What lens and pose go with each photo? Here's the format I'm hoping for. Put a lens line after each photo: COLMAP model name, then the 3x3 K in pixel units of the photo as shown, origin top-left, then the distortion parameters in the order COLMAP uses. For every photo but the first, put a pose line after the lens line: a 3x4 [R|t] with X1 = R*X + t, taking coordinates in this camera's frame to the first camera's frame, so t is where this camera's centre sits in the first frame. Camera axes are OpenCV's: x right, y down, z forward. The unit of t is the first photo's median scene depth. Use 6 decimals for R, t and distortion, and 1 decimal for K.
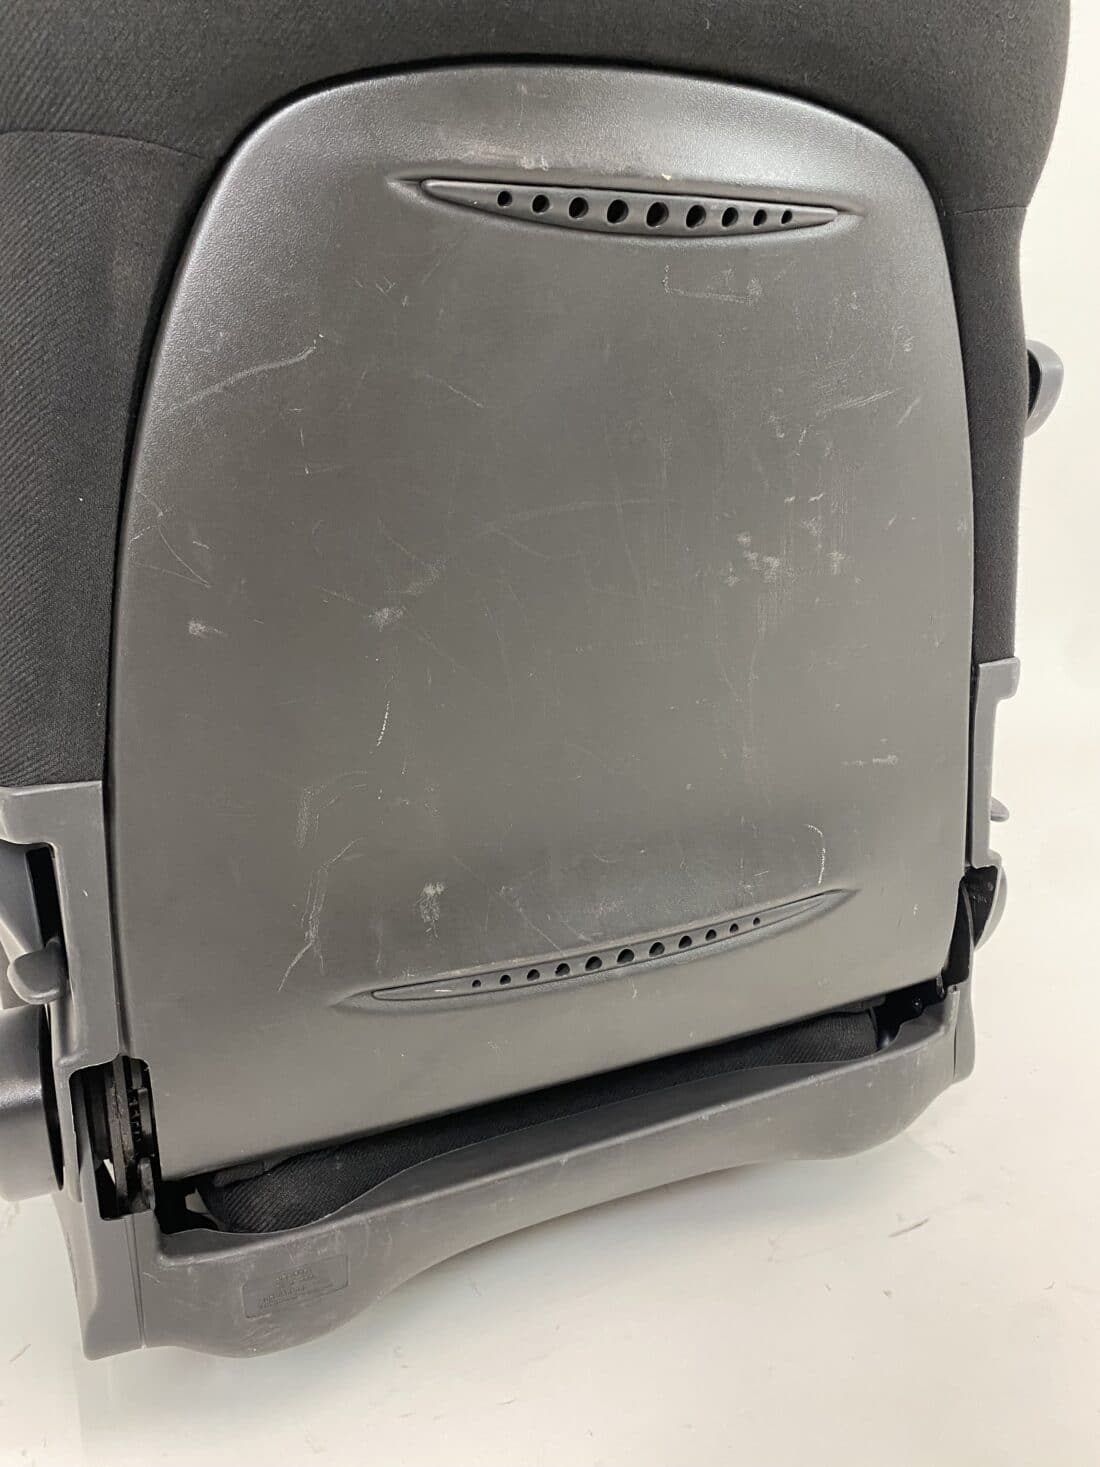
lens RADIAL K [[1109.9, 0, 567.5], [0, 1109.9, 727.5], [0, 0, 1]] dist [0.108609, -0.174278]
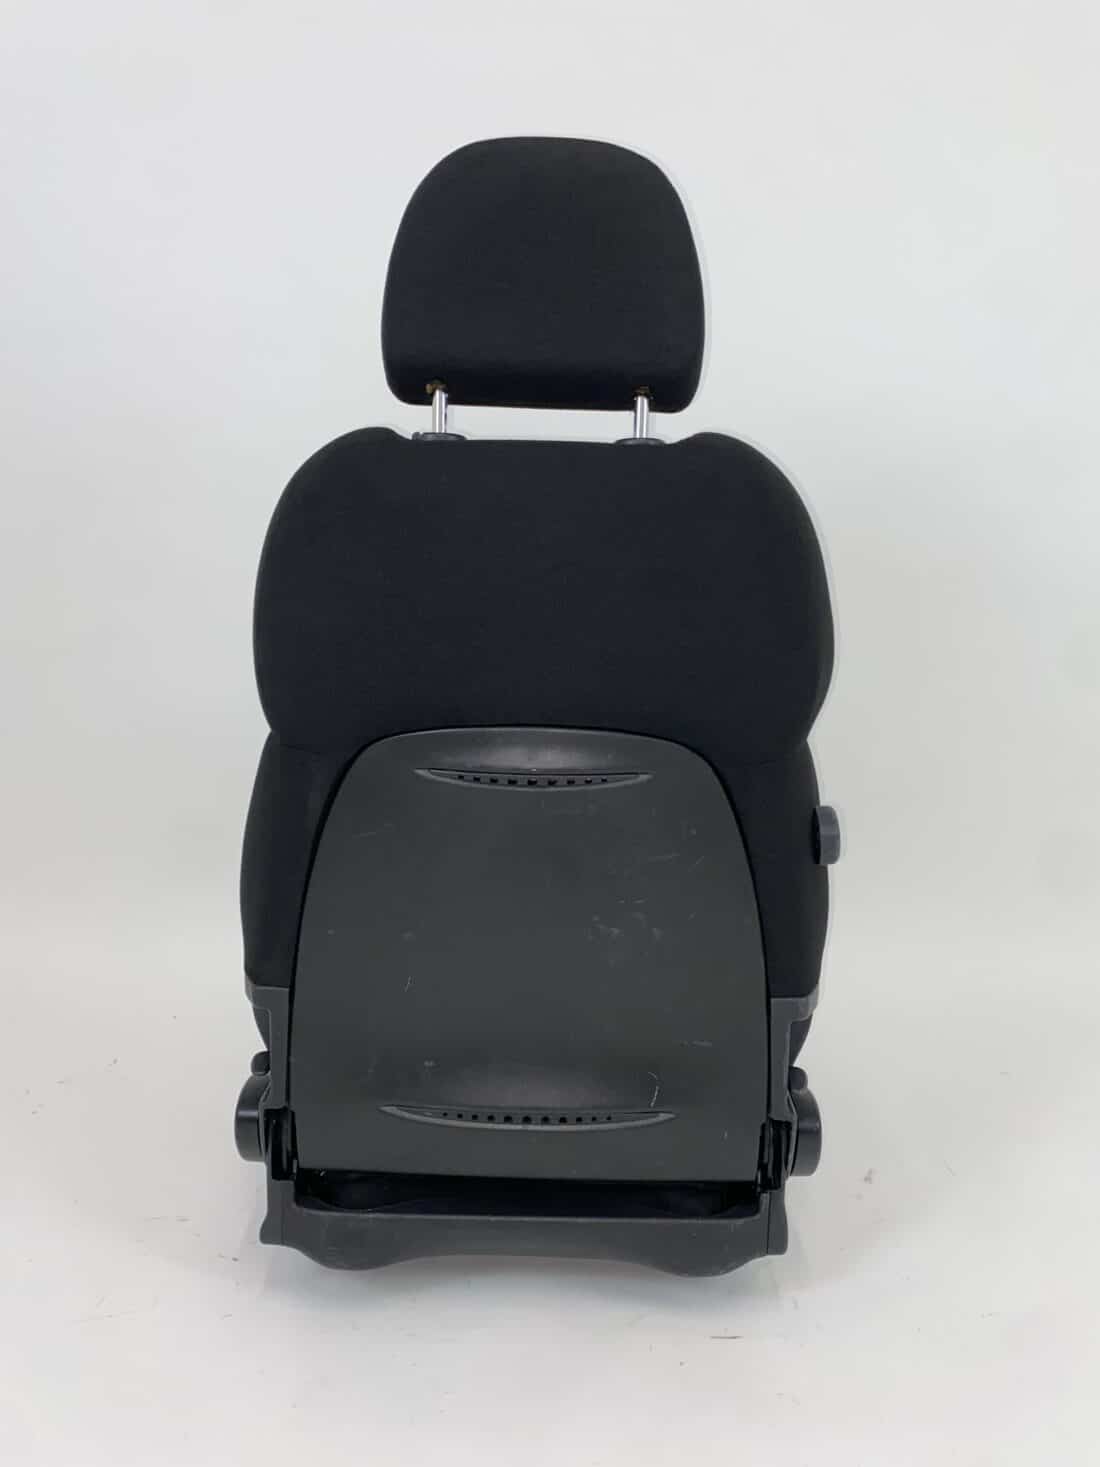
lens RADIAL K [[1109.9, 0, 567.5], [0, 1109.9, 727.5], [0, 0, 1]] dist [0.108609, -0.174278]
pose [[0.902156, 0.114572, -0.415918, 0.869470], [-0.139215, 0.989829, -0.029301, -0.428252], [0.408330, 0.084336, 0.908930, -0.797108]]
